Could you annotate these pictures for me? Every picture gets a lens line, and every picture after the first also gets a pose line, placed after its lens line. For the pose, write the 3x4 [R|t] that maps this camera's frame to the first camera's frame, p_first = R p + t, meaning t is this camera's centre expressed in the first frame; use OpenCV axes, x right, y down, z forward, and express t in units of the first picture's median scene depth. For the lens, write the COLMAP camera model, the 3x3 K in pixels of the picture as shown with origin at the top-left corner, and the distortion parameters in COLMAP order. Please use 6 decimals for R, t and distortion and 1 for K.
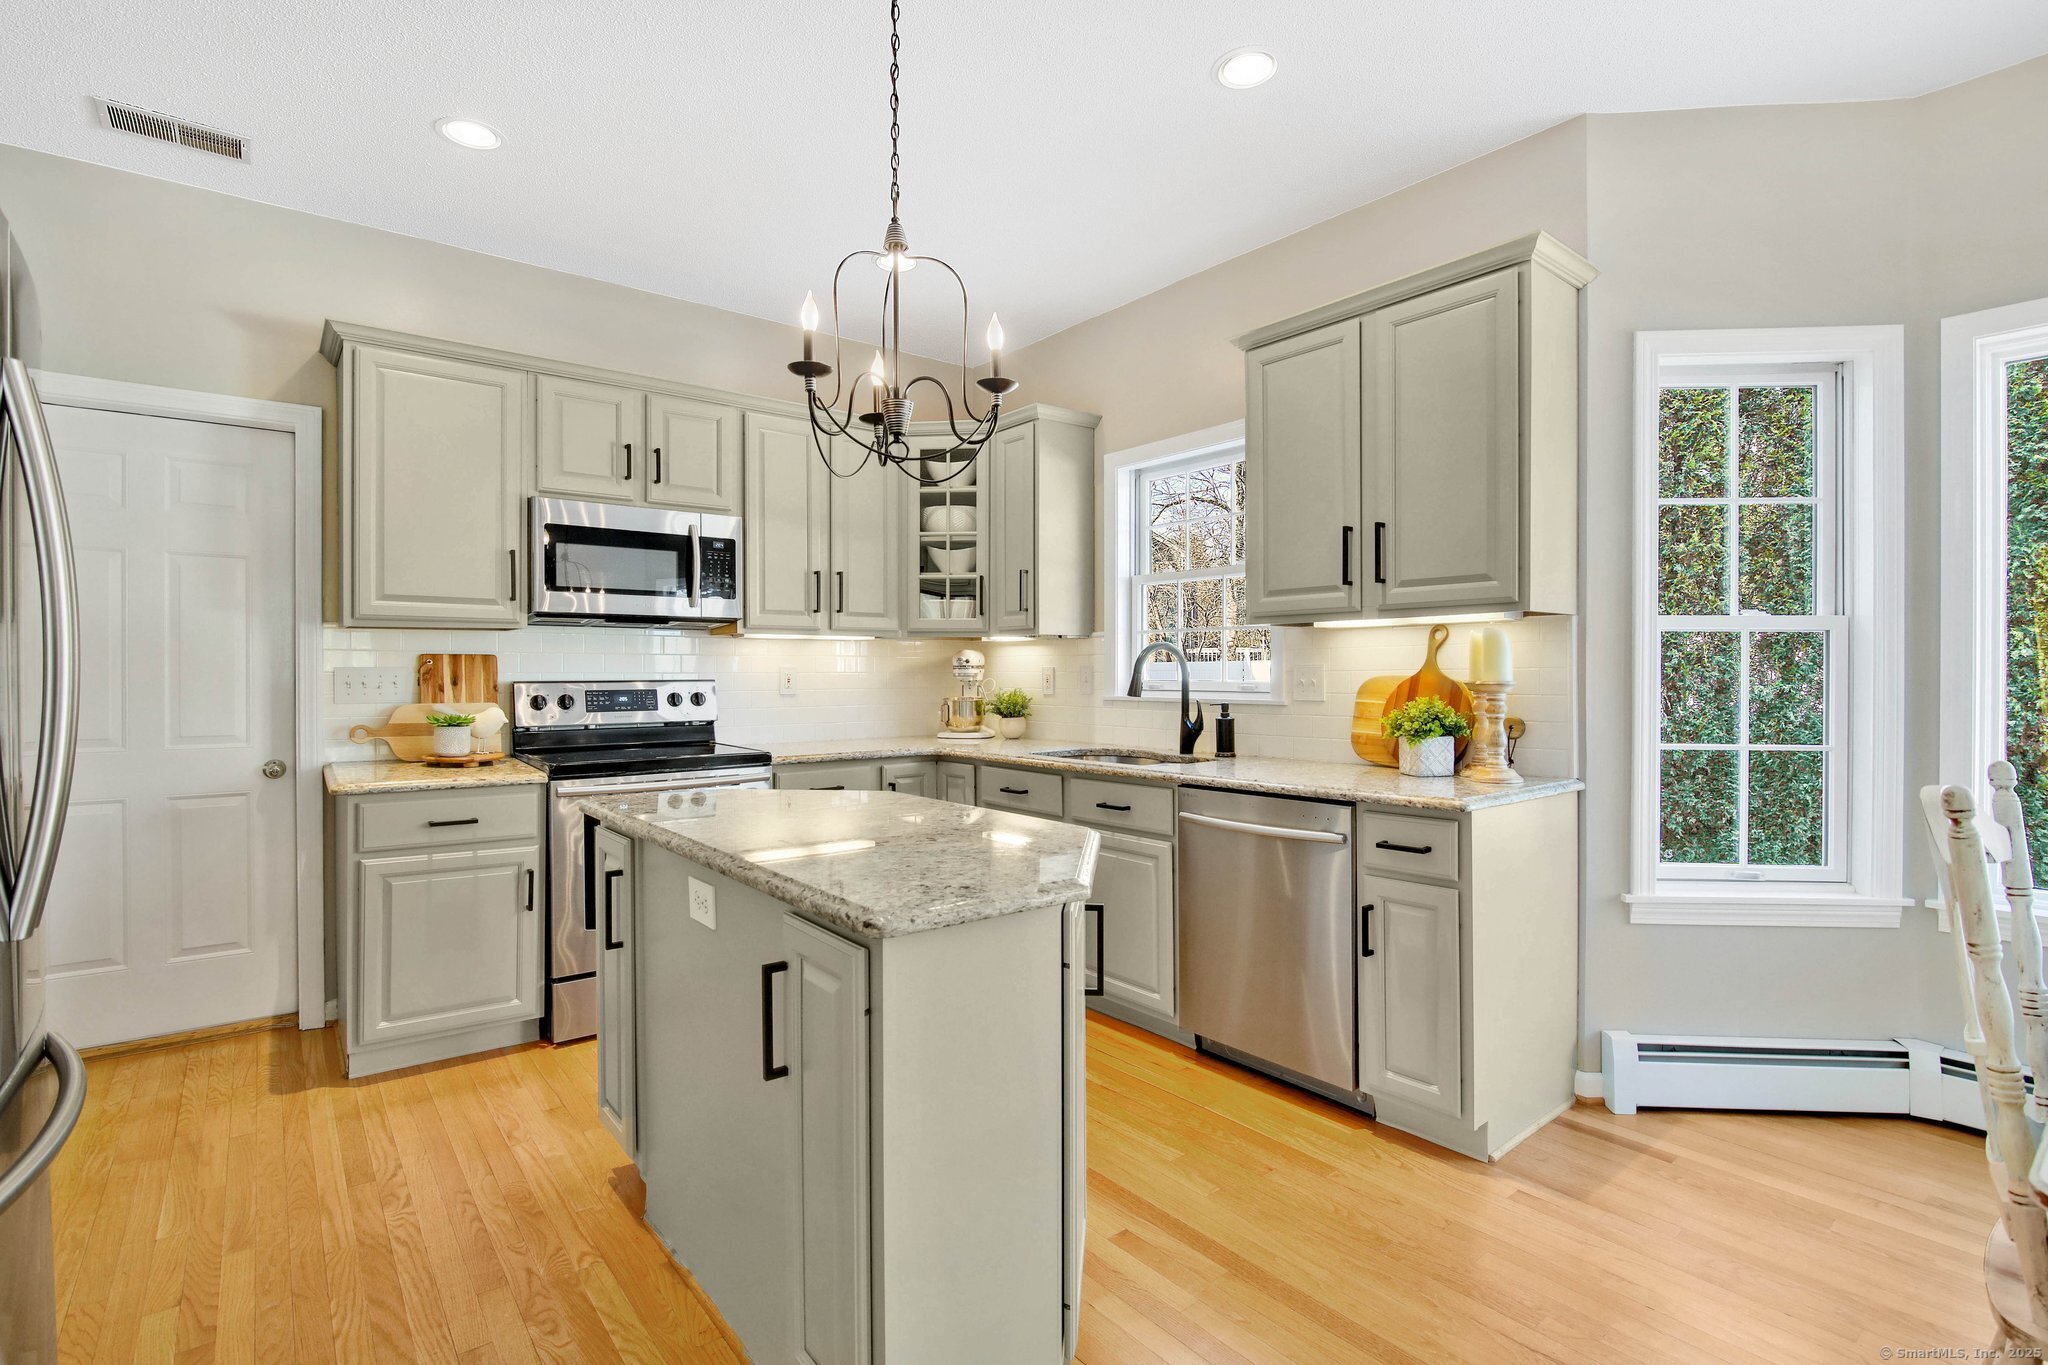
lens RADIAL K [[967.2, 0, 1020.2], [0, 967.2, 686.5], [0, 0, 1]] dist [-0.023050, 0.001751]
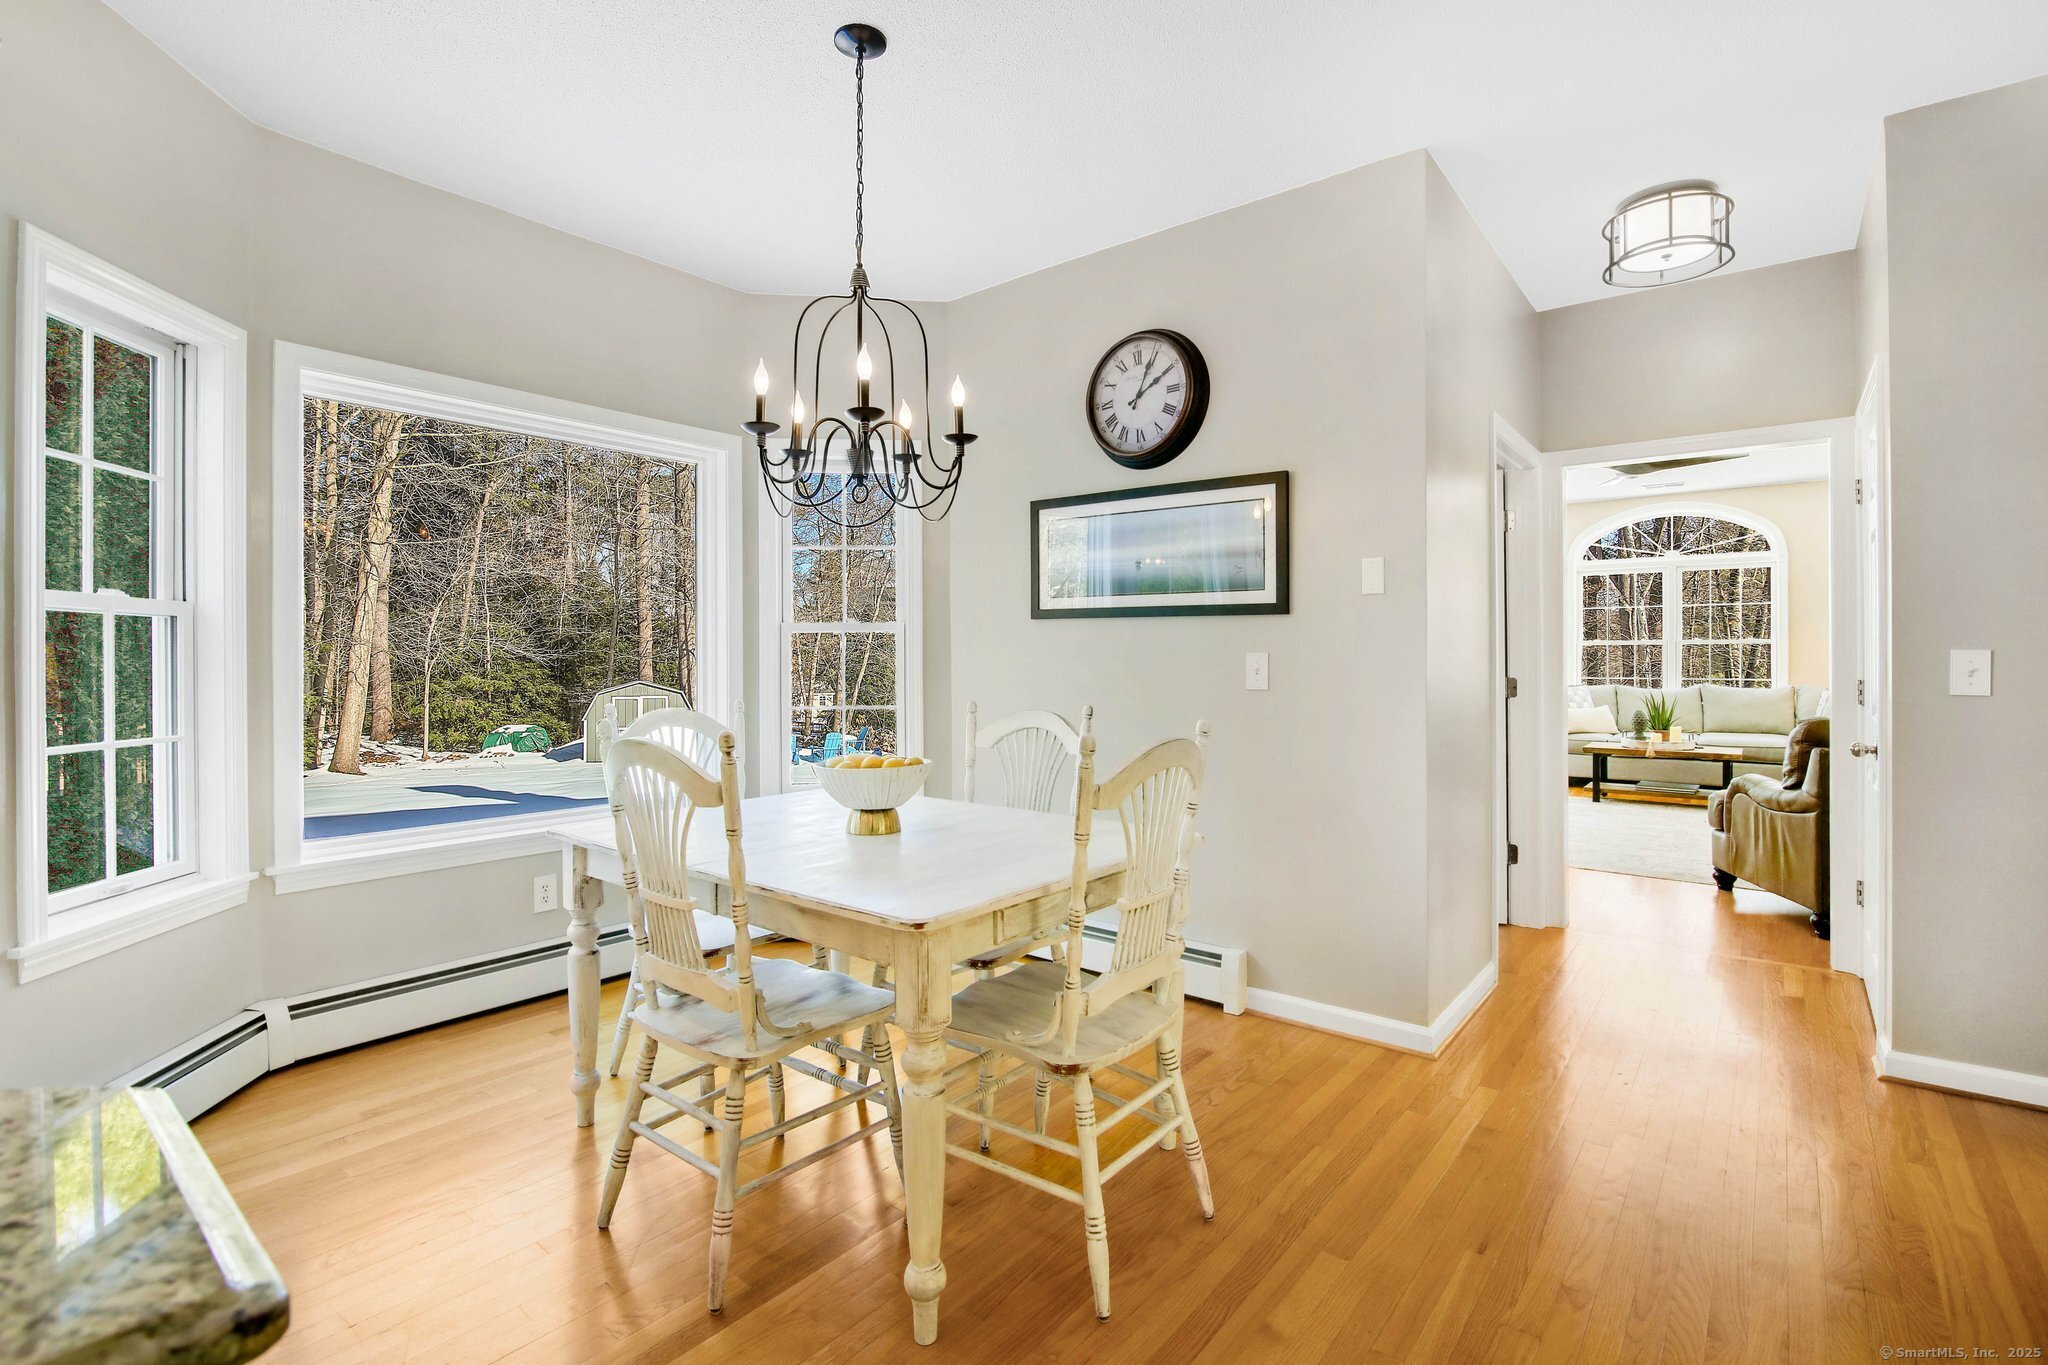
lens RADIAL K [[967.2, 0, 1019.0], [0, 967.2, 673.1], [0, 0, 1]] dist [-0.023050, 0.001751]
pose [[-0.236461, -0.012017, 0.971567, -0.283050], [0.017232, 0.999714, 0.016560, -0.002841], [-0.971488, 0.020658, -0.236186, 0.384697]]
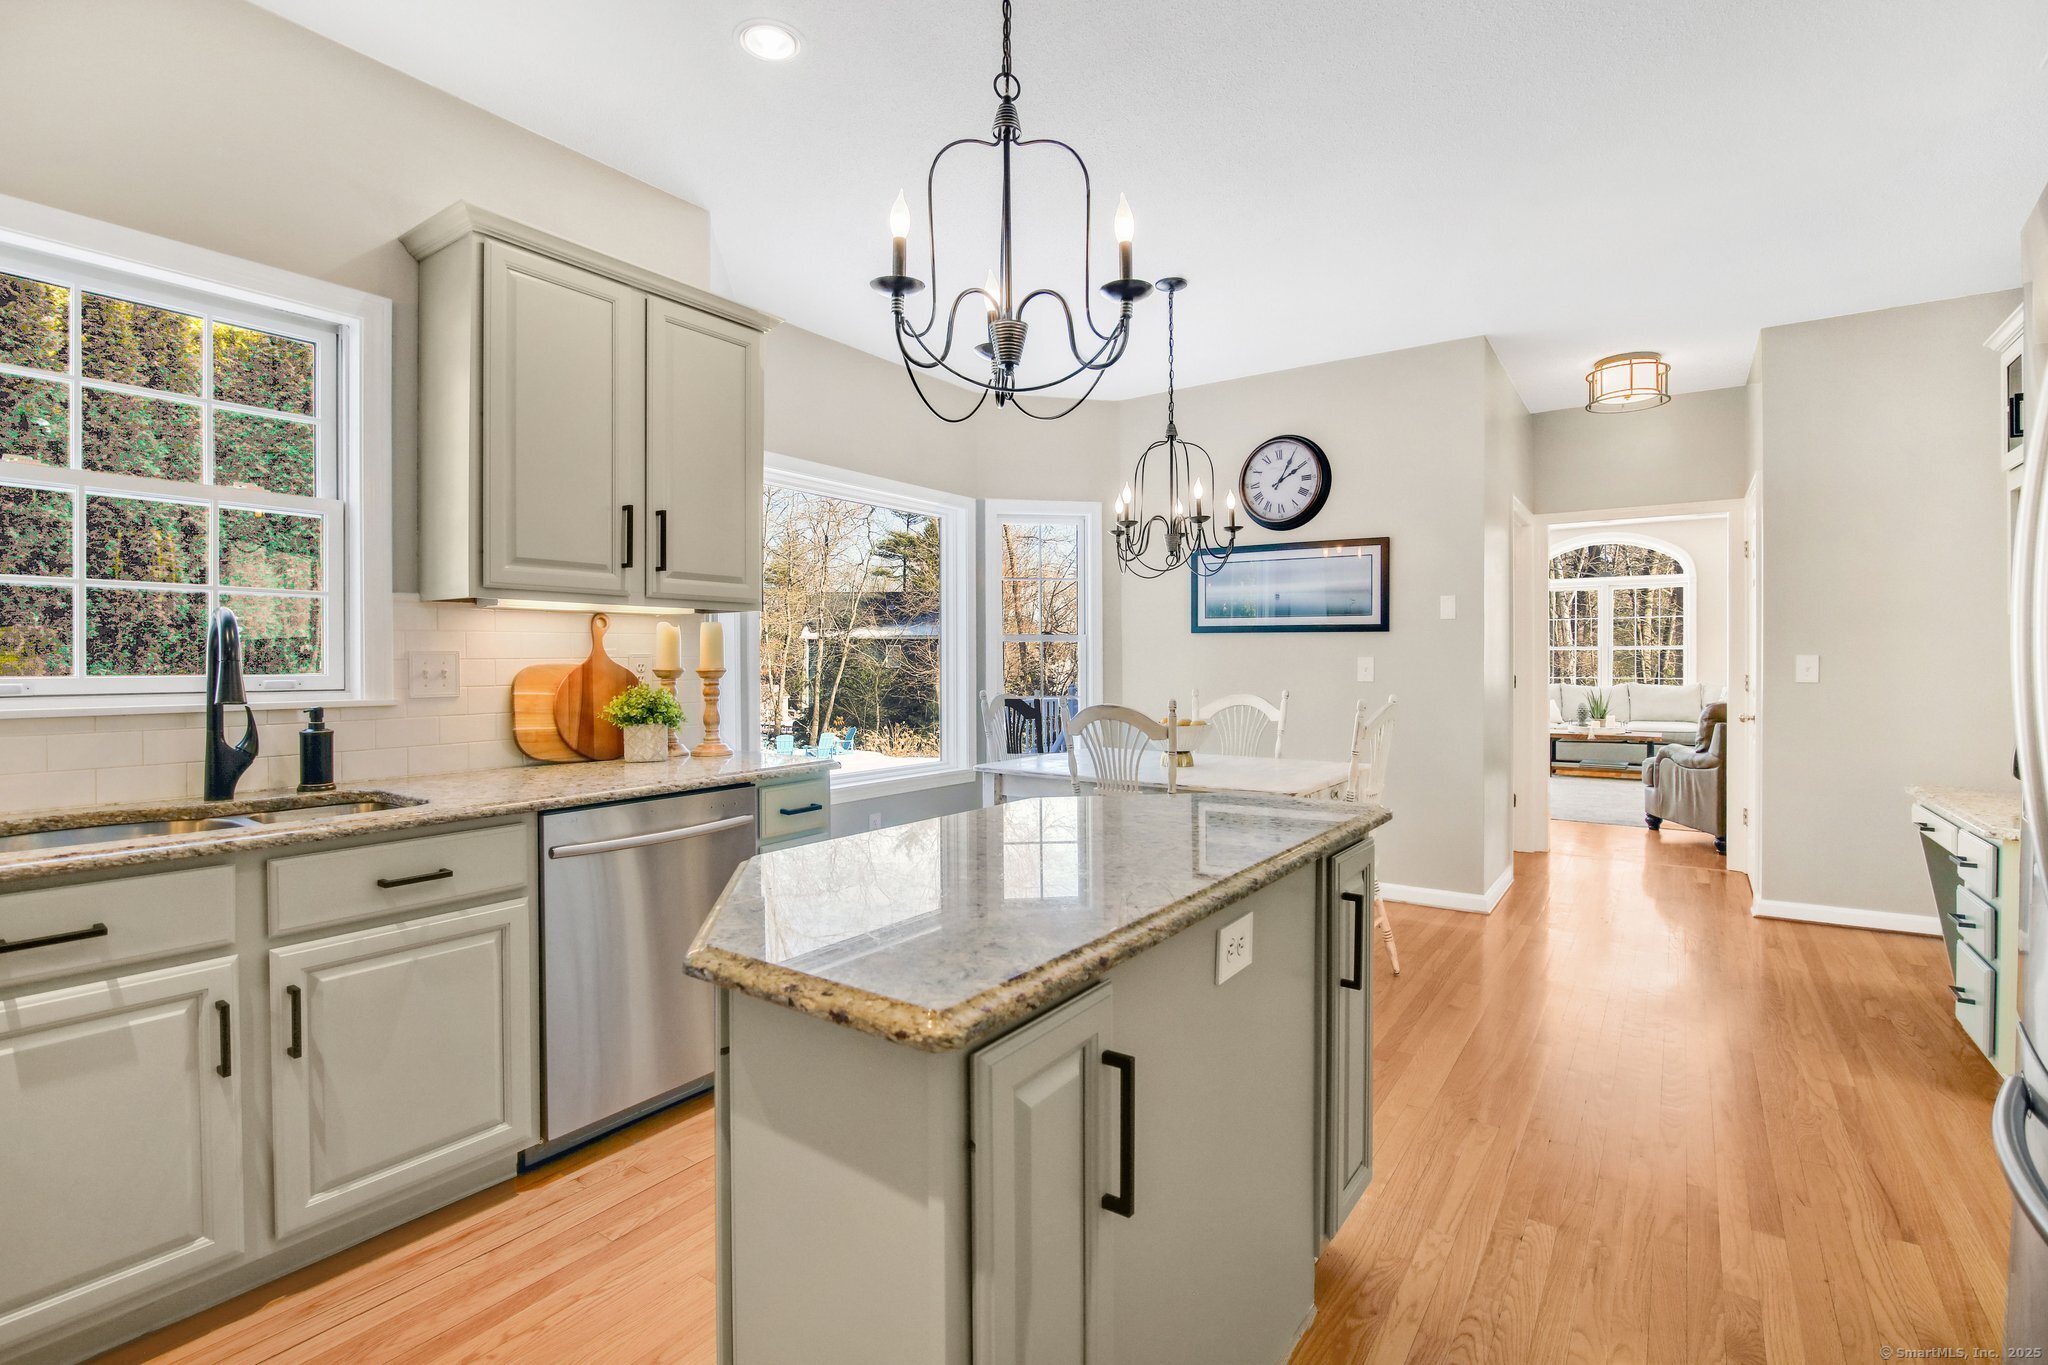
lens RADIAL K [[967.2, 0, 1029.9], [0, 967.2, 685.7], [0, 0, 1]] dist [-0.023050, 0.001751]
pose [[-0.307565, -0.019720, 0.951323, -0.709916], [0.017506, 0.999499, 0.026379, -0.007845], [-0.951366, 0.024767, -0.307065, 0.966605]]
